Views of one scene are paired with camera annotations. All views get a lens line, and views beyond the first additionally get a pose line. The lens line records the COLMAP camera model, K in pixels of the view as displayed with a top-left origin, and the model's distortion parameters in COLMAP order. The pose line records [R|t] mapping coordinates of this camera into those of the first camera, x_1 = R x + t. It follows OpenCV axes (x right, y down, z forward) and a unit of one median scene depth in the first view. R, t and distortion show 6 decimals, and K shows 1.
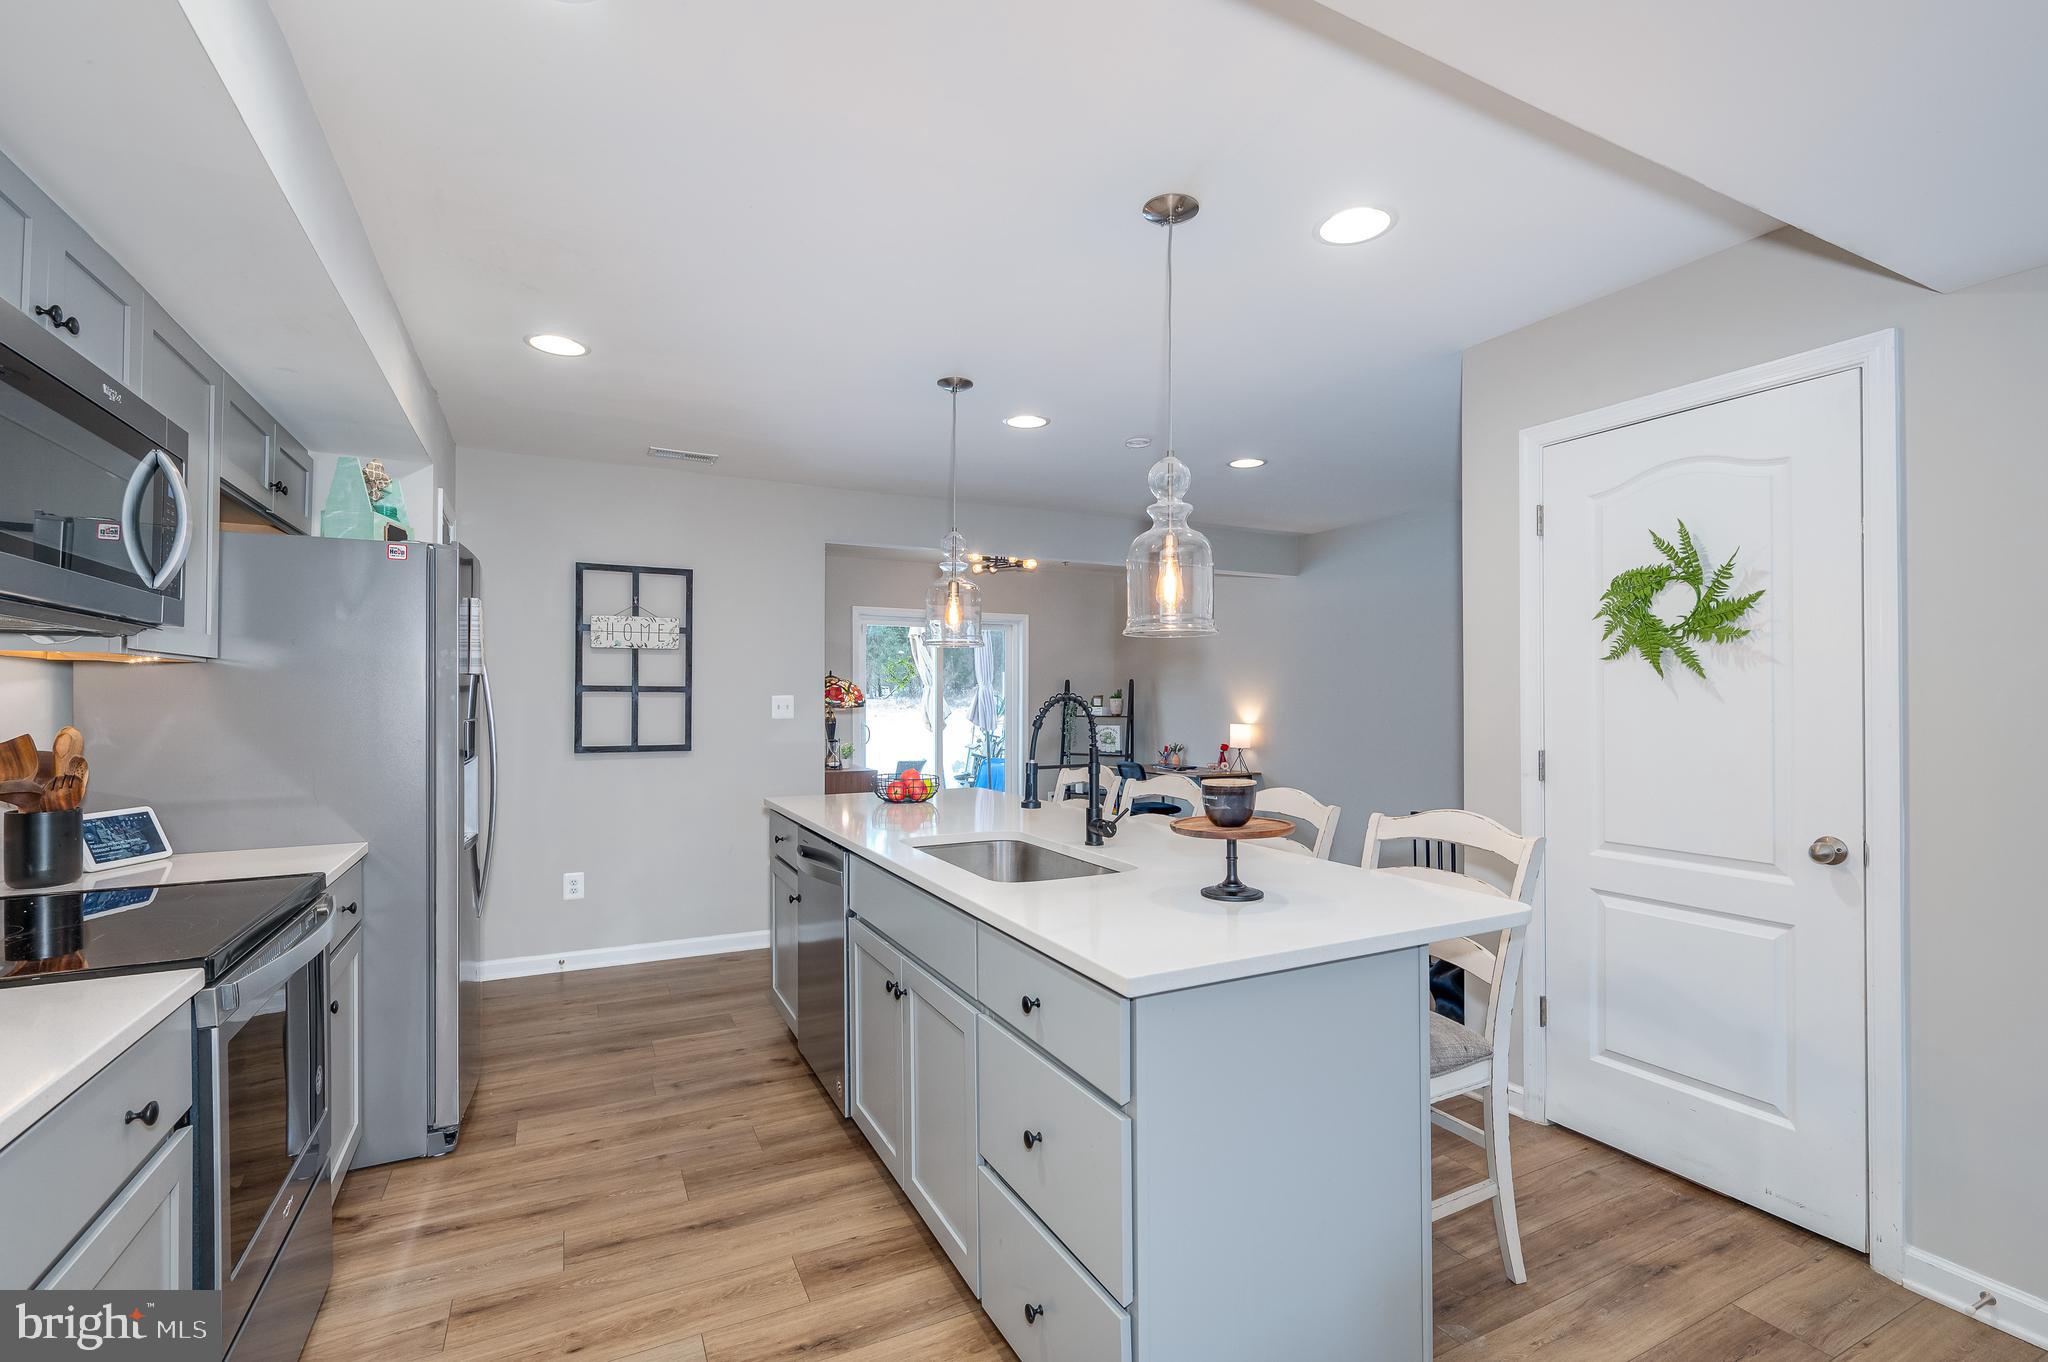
lens RADIAL K [[914.8, 0, 1026.2], [0, 914.8, 691.1], [0, 0, 1]] dist [0.000215, 0.000014]
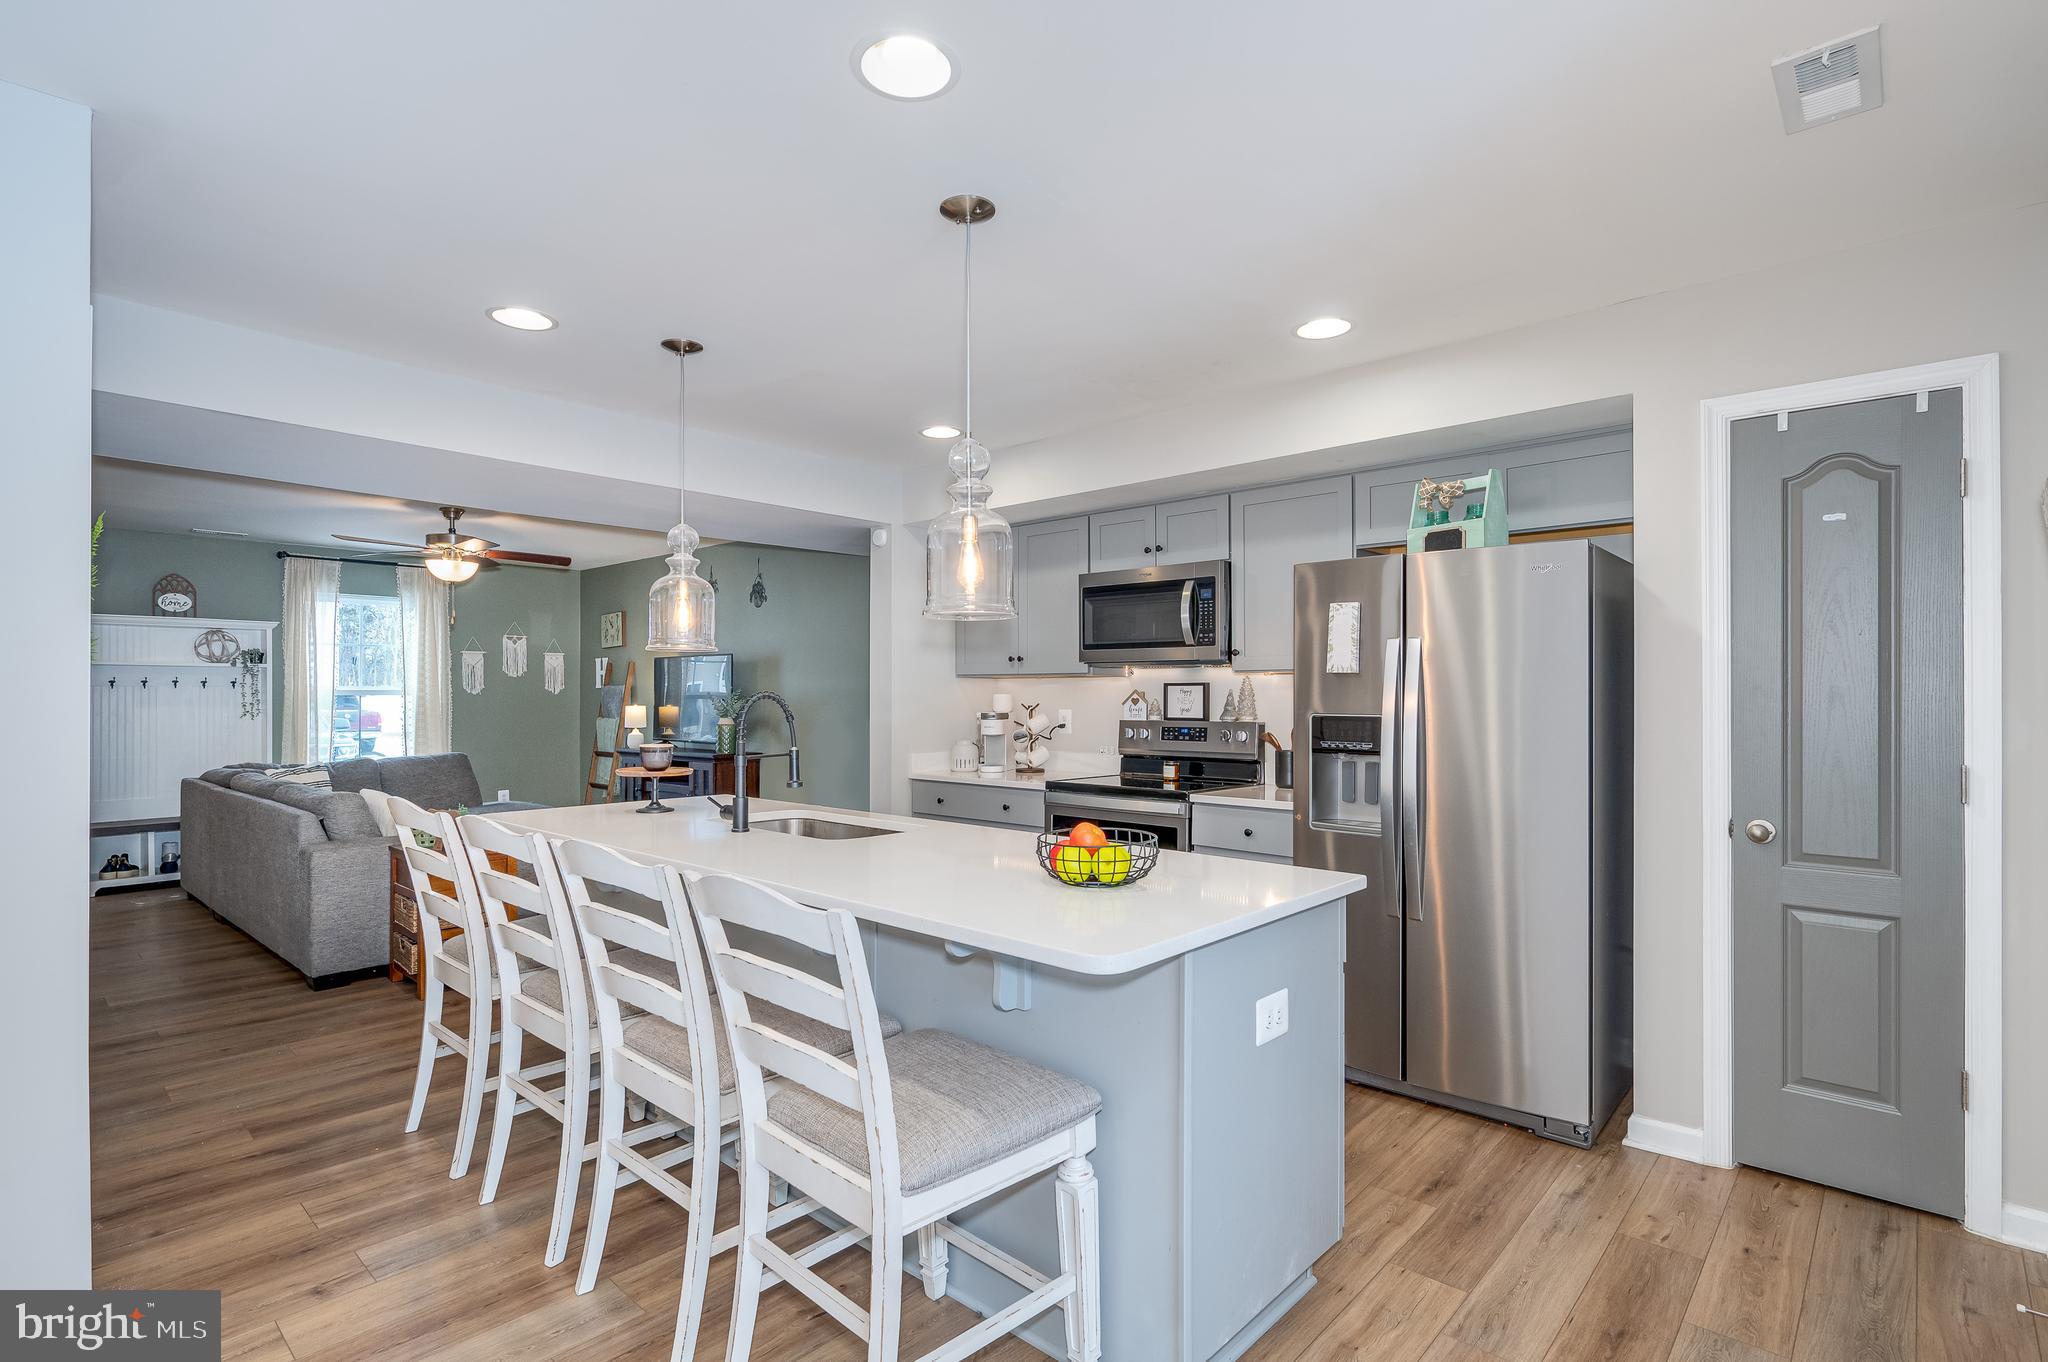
lens RADIAL K [[1007.1, 0, 1032.1], [0, 1007.1, 693.1], [0, 0, 1]] dist [0.000725, 0.000438]
pose [[-0.932610, 0.000199, -0.360887, 0.102921], [0.003368, 0.999961, -0.008152, 0.008905], [0.360871, -0.008818, -0.932574, 1.248378]]
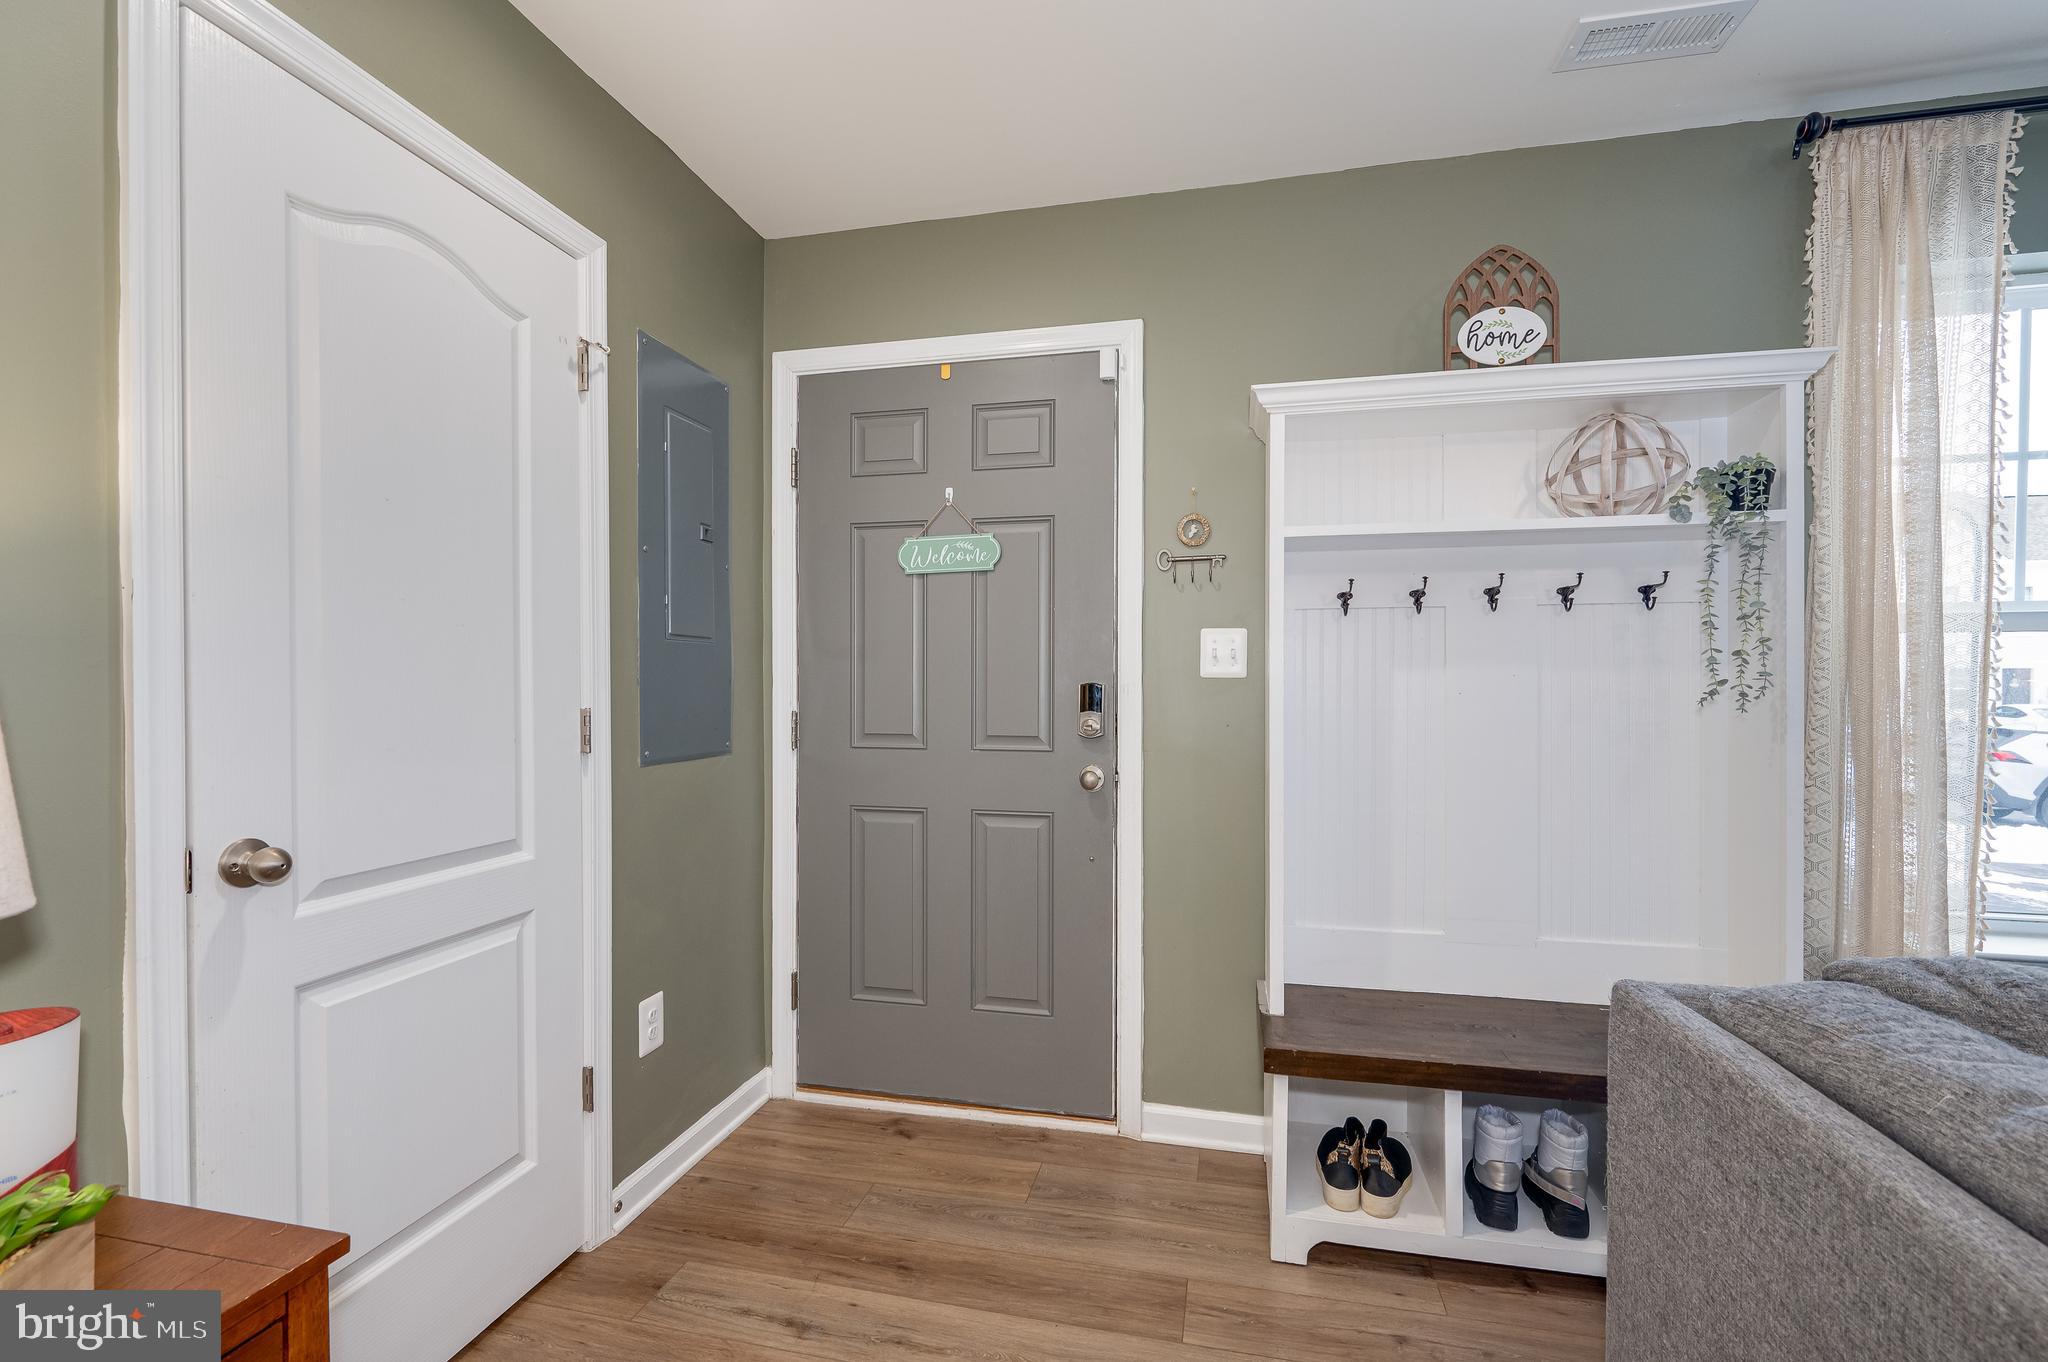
lens RADIAL K [[859.7, 0, 1034.1], [0, 859.7, 691.9], [0, 0, 1]] dist [-0.023425, -0.000065]
pose [[-0.773319, -0.006237, 0.633987, 0.678567], [-0.004324, 0.999980, 0.004563, 0.025048], [-0.634003, 0.000787, -0.773330, -0.187570]]
